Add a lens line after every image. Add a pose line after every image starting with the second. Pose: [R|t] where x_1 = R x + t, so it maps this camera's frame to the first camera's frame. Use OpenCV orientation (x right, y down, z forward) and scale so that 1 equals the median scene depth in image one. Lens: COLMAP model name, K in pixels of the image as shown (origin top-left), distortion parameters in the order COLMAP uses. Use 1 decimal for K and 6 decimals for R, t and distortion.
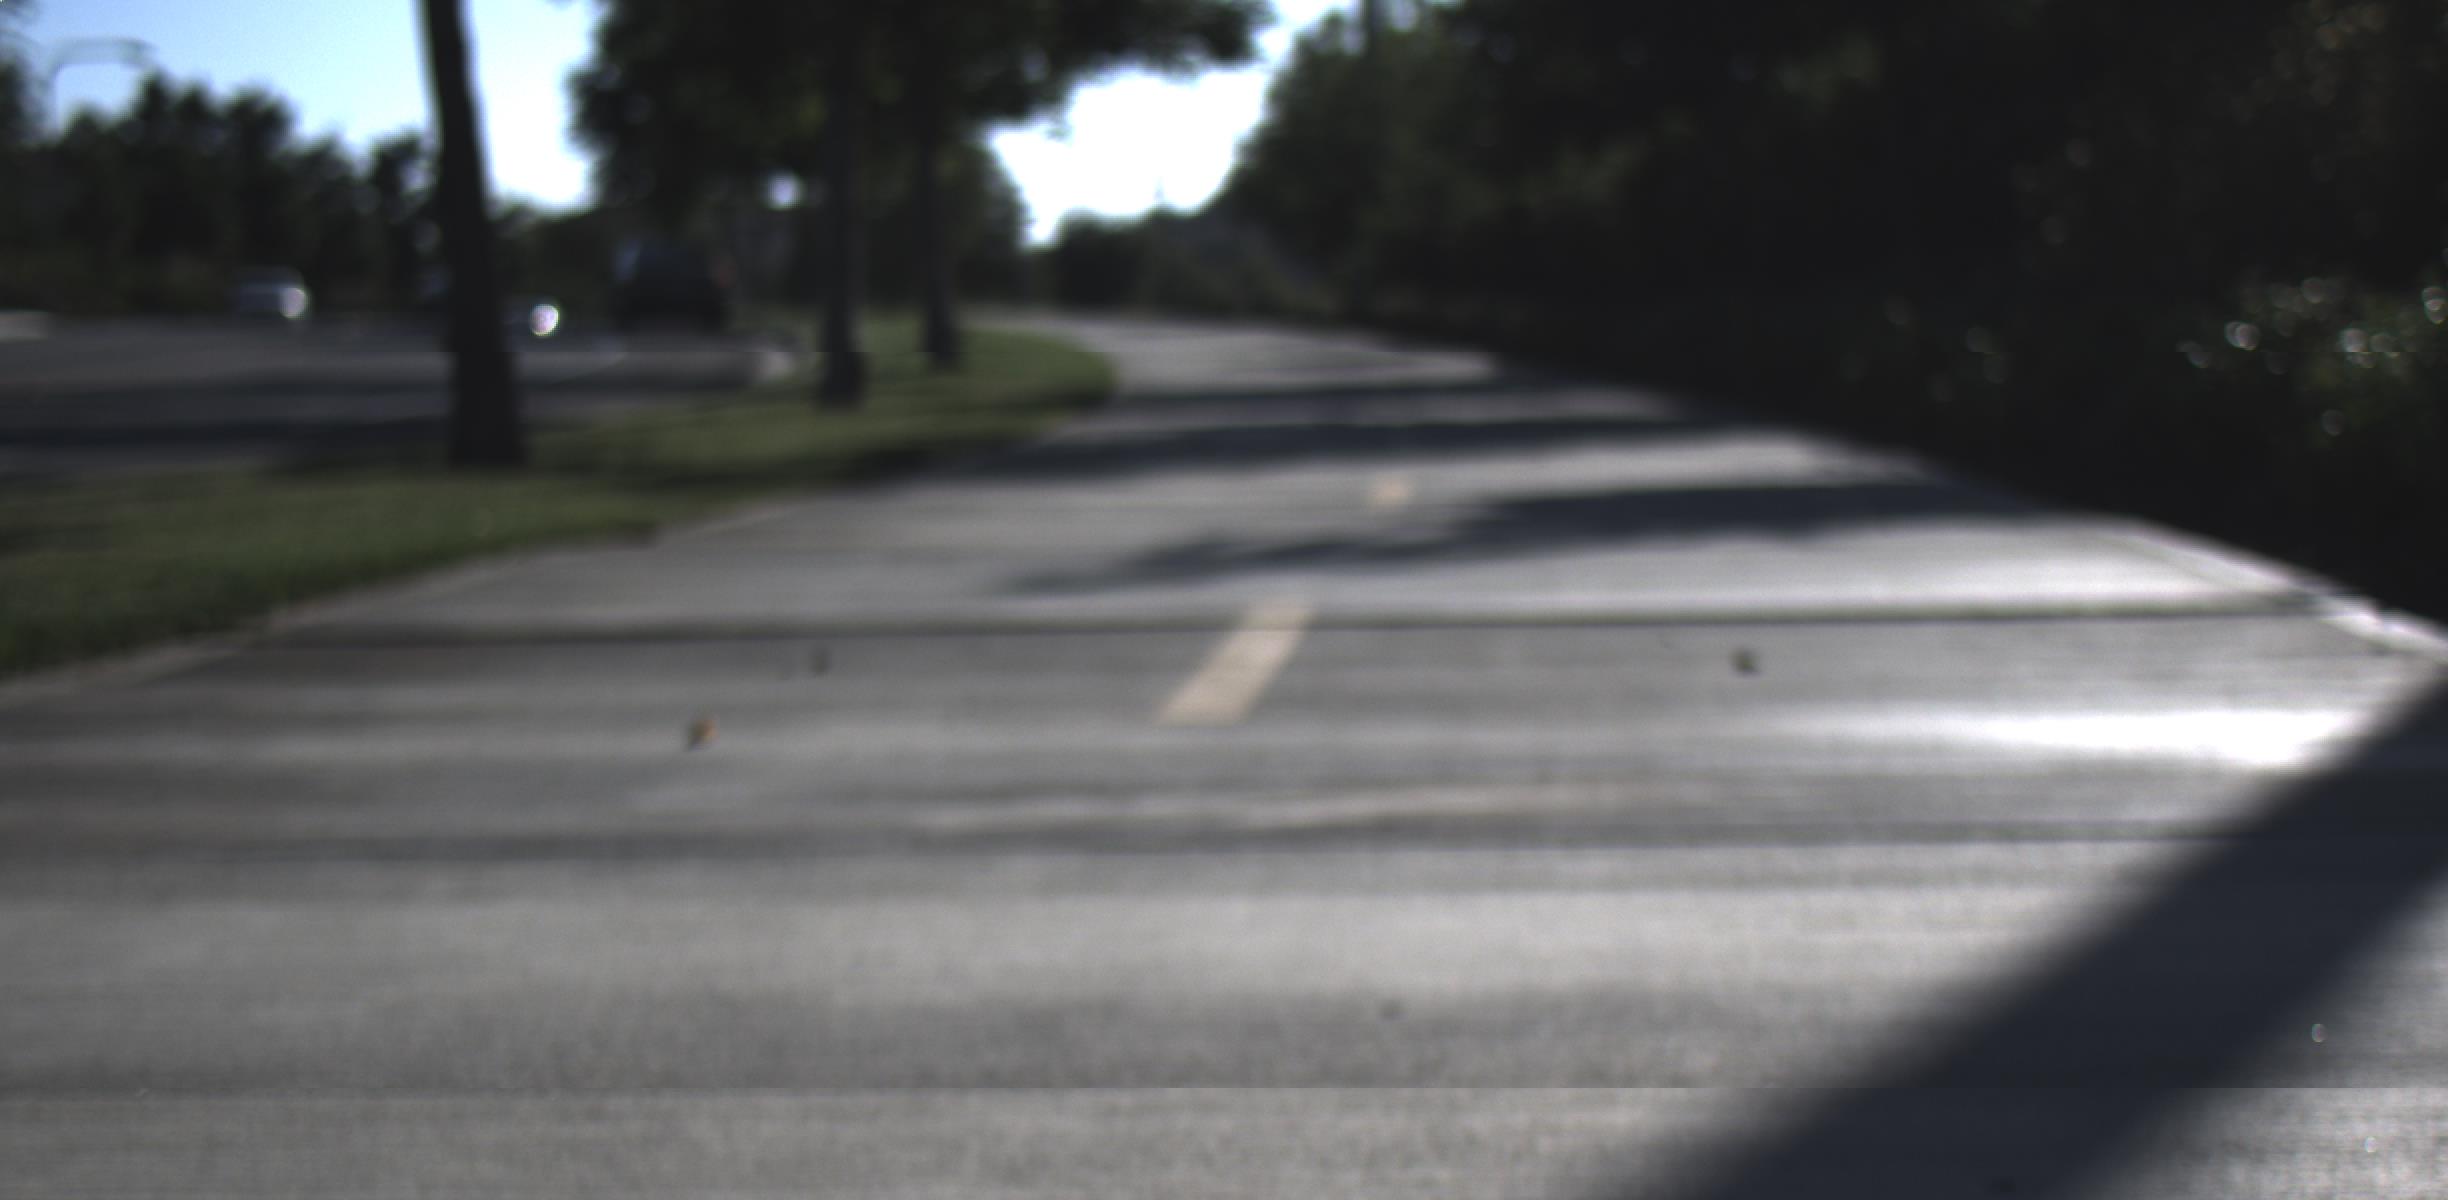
lens RADIAL K [[4552.3, 0, 1224.0], [0, 4552.3, 600.0], [0, 0, 1]] dist [-0.006010, 0.175249]
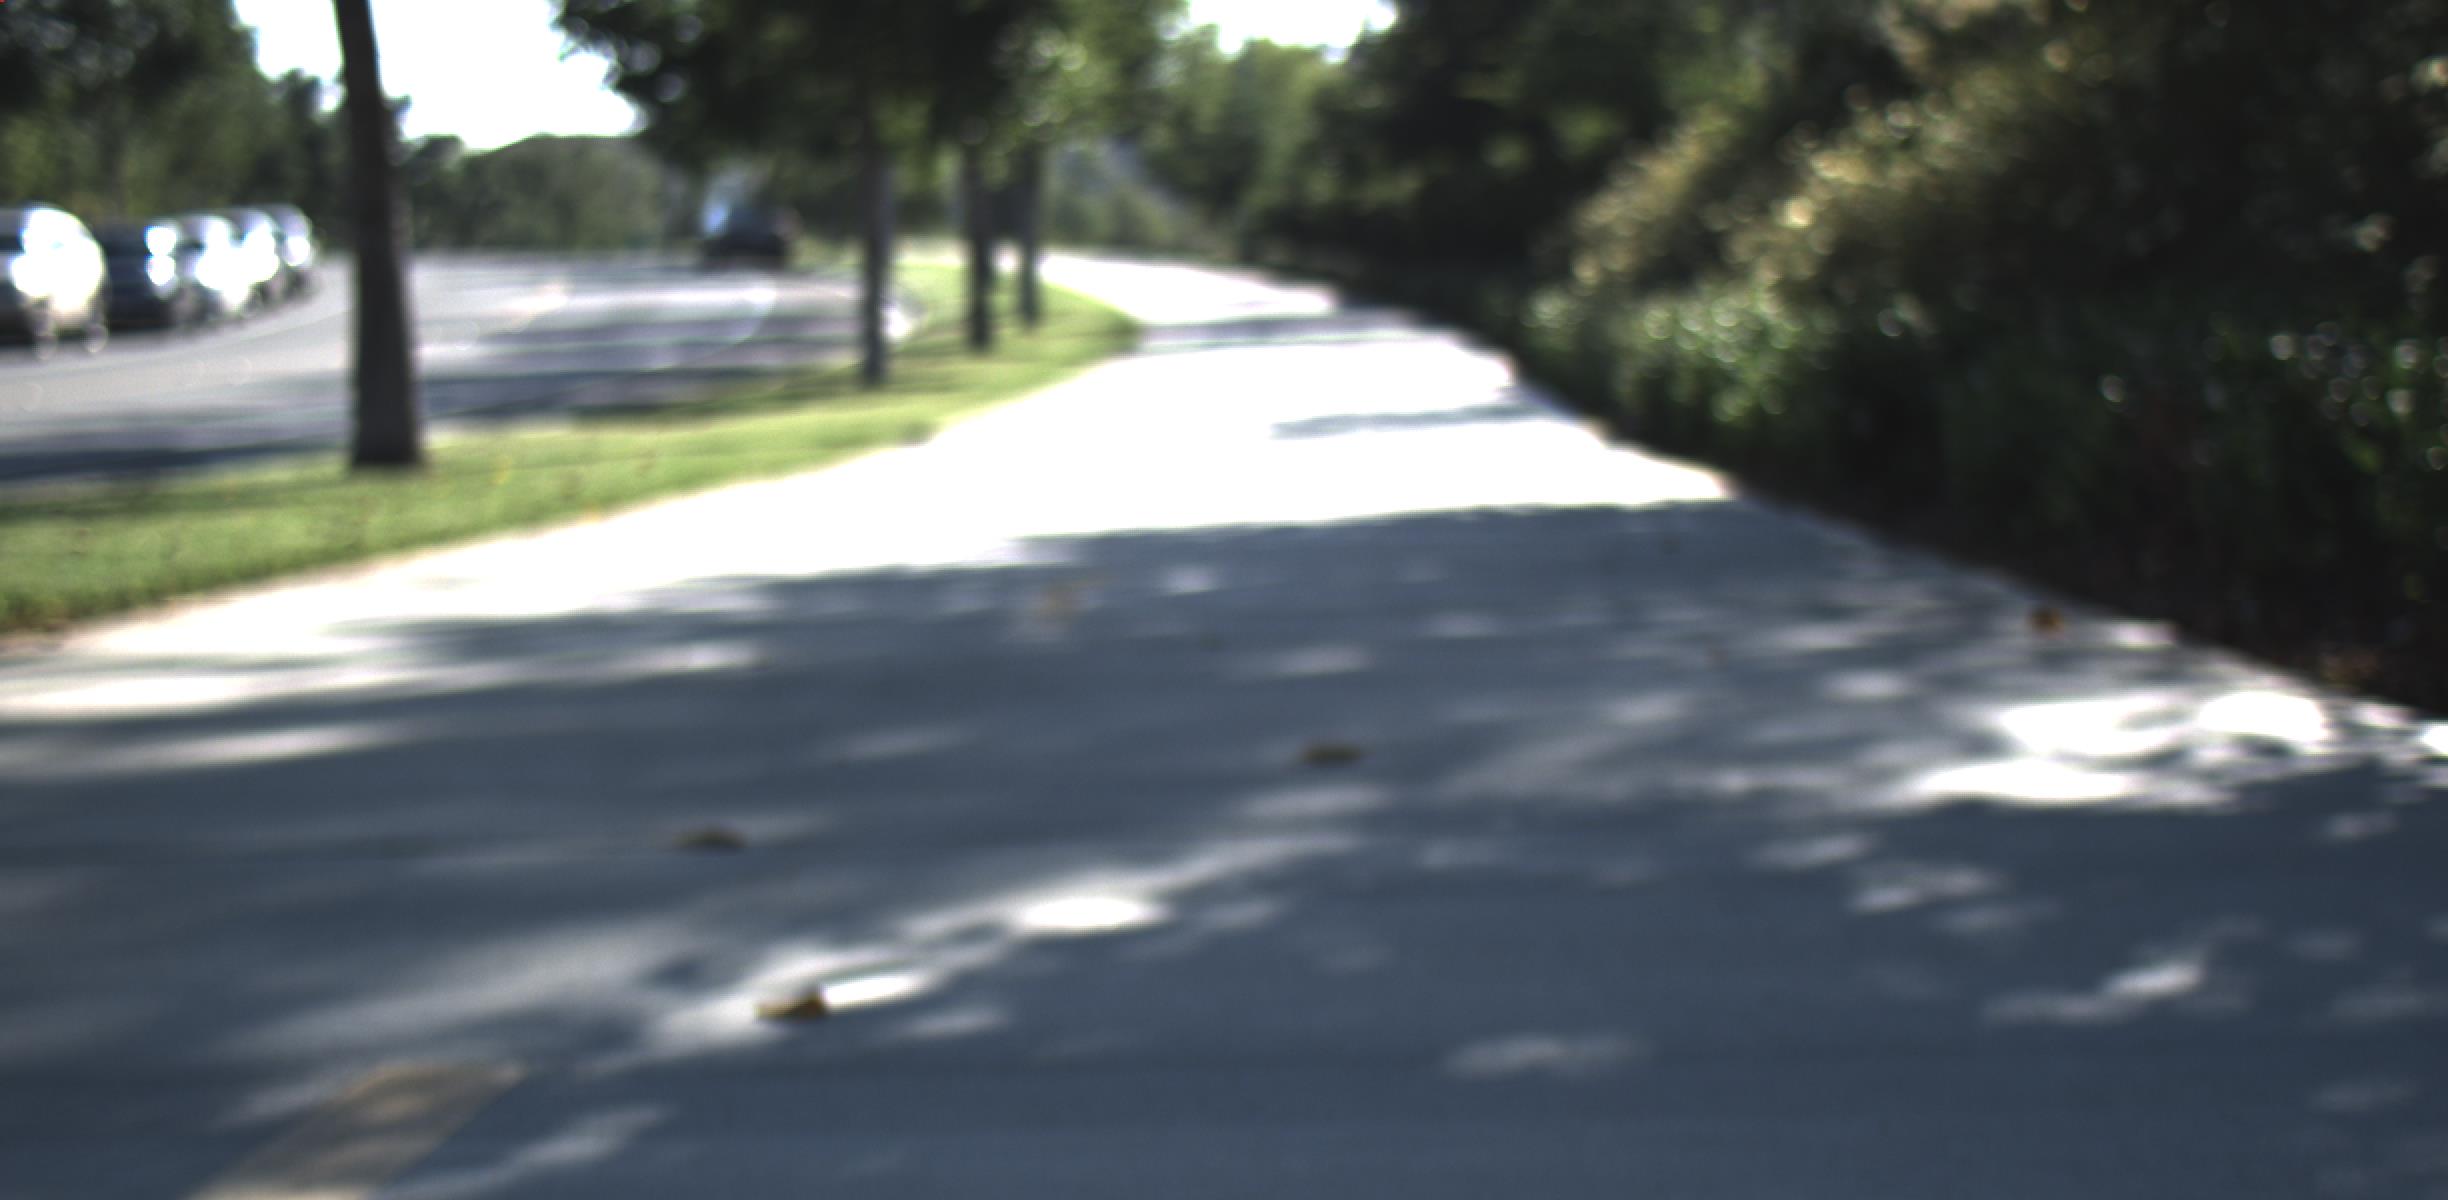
lens RADIAL K [[4552.3, 0, 1224.0], [0, 4552.3, 600.0], [0, 0, 1]] dist [-0.006010, 0.175249]
pose [[0.999404, -0.009000, 0.033341, -0.028382], [0.008314, 0.999752, 0.020648, 0.017674], [-0.033518, -0.020358, 0.999231, -0.487972]]
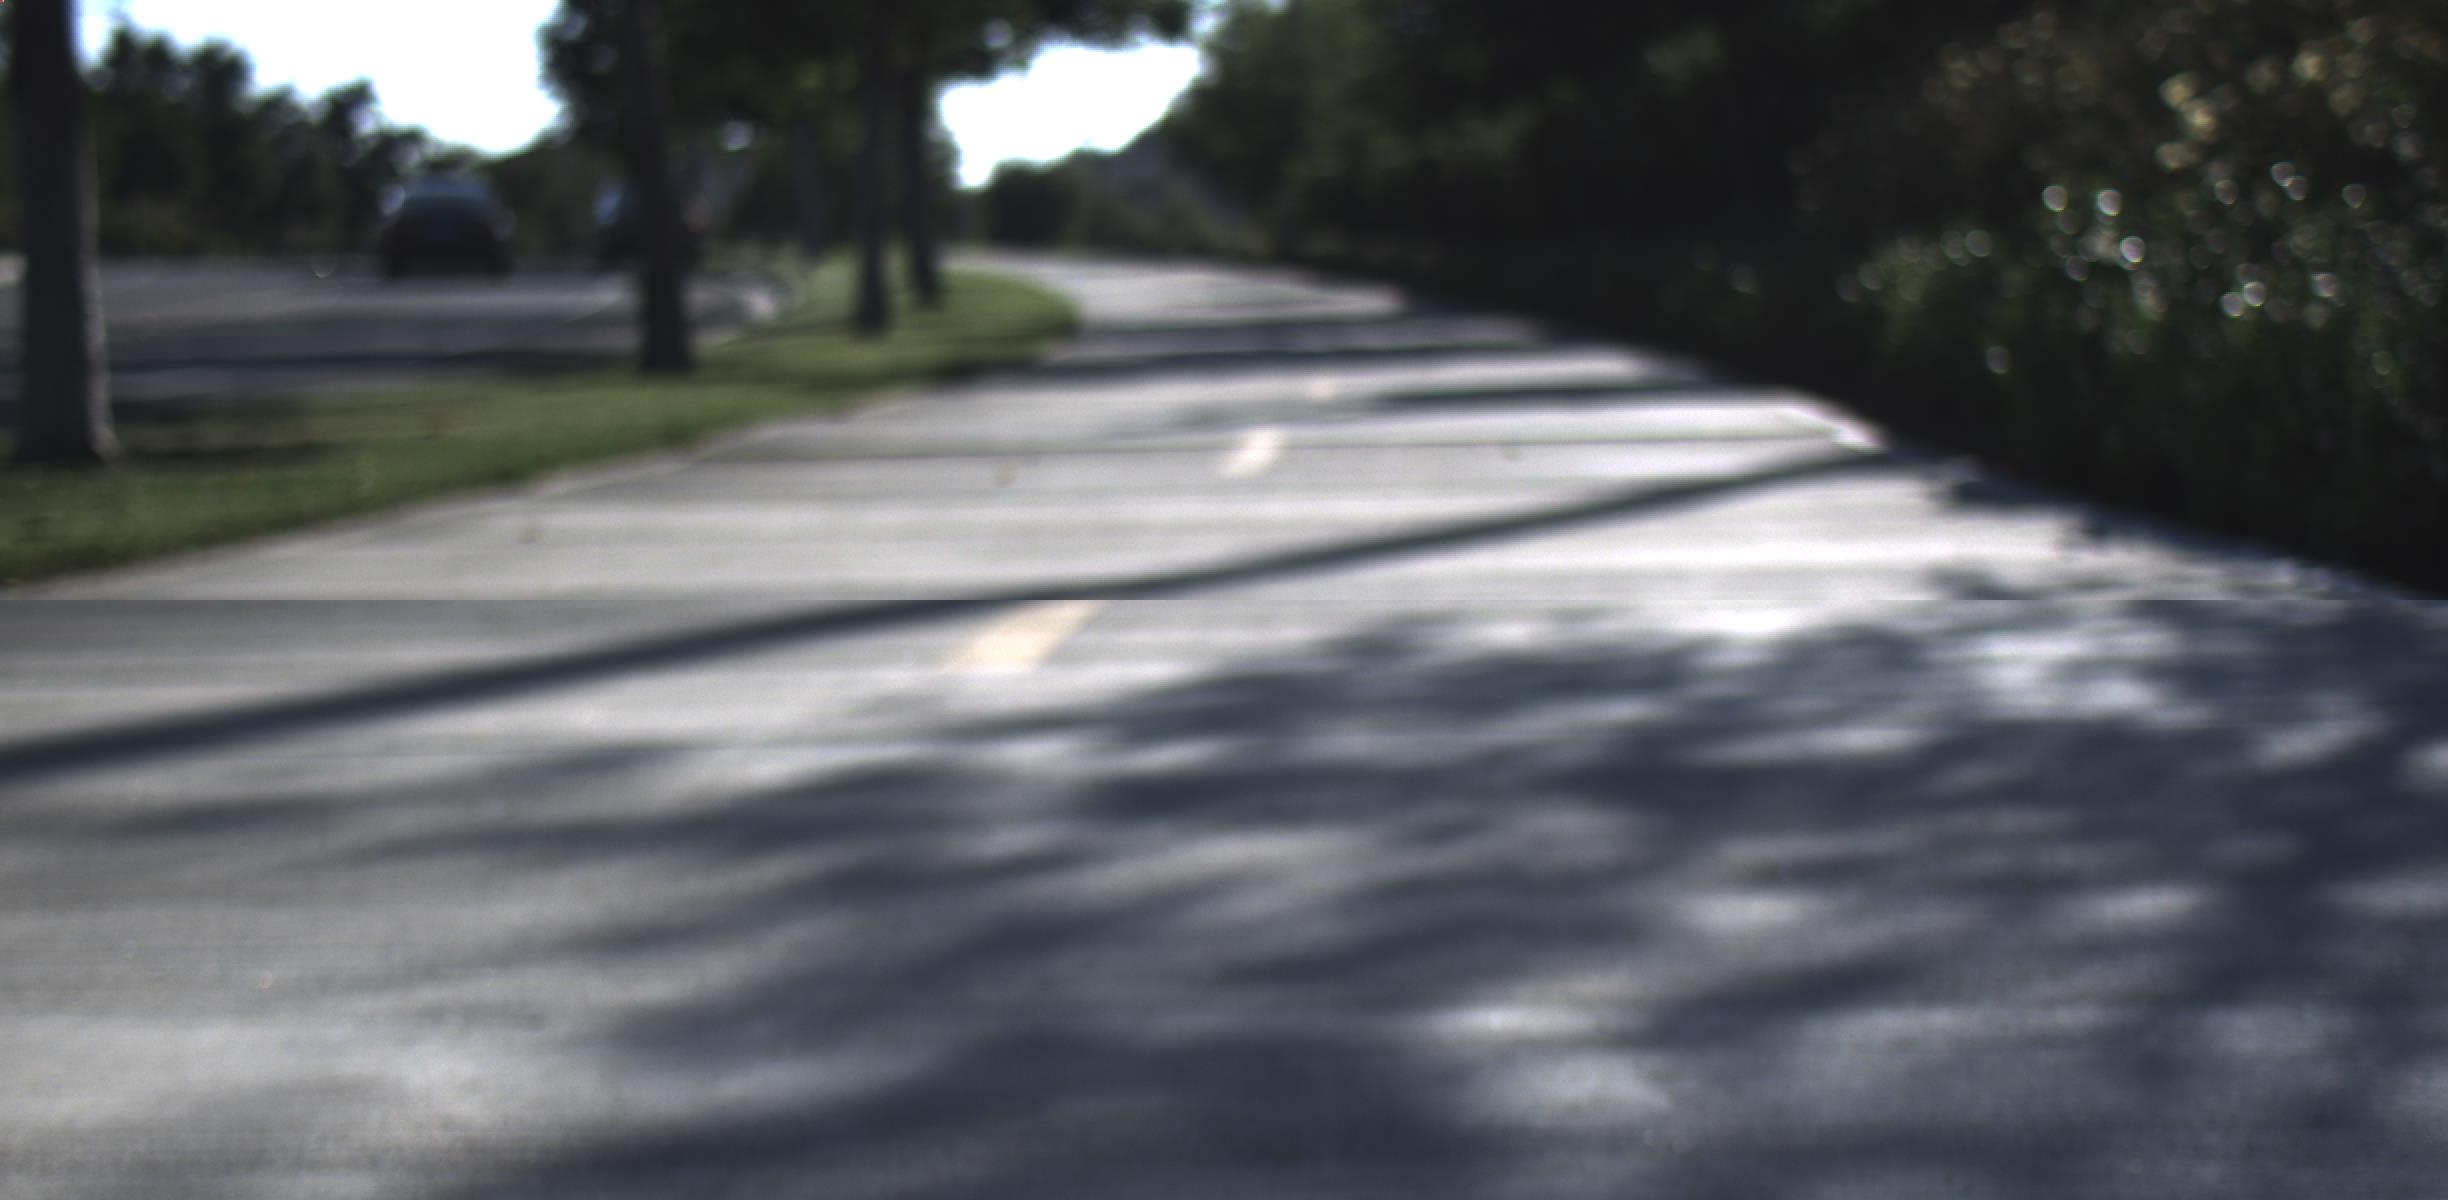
lens RADIAL K [[4552.3, 0, 1224.0], [0, 4552.3, 600.0], [0, 0, 1]] dist [-0.006010, 0.175249]
pose [[0.999847, -0.002713, 0.017297, -0.004570], [0.002475, 0.999903, 0.013735, 0.005306], [-0.017332, -0.013690, 0.999756, -0.099671]]
